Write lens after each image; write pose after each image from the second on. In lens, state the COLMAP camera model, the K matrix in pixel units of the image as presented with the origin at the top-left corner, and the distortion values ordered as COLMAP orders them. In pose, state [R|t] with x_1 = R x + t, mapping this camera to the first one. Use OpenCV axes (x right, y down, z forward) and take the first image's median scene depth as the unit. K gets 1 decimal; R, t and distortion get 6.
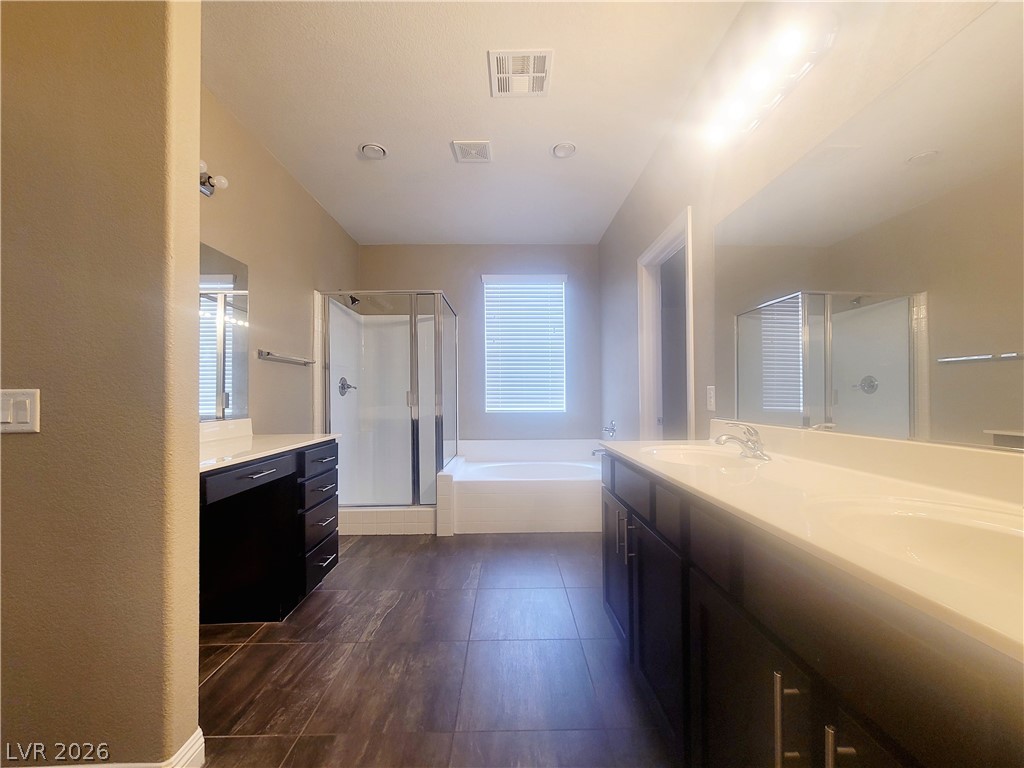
lens RADIAL K [[415.0, 0, 515.9], [0, 415.0, 390.4], [0, 0, 1]] dist [0.003186, -0.000064]
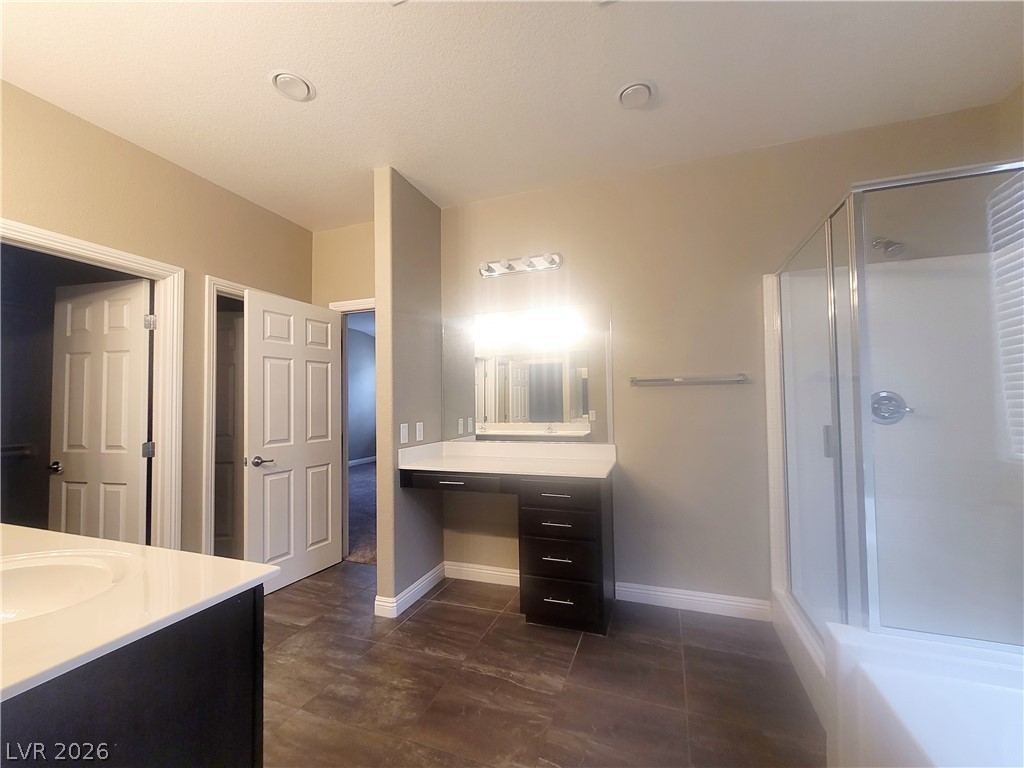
lens RADIAL K [[415.0, 0, 517.9], [0, 415.0, 390.4], [0, 0, 1]] dist [0.003186, -0.000064]
pose [[-0.355092, -0.030447, -0.934336, 0.537539], [0.026060, 0.998759, -0.042451, -0.042003], [0.934468, -0.039422, -0.353857, 1.384479]]
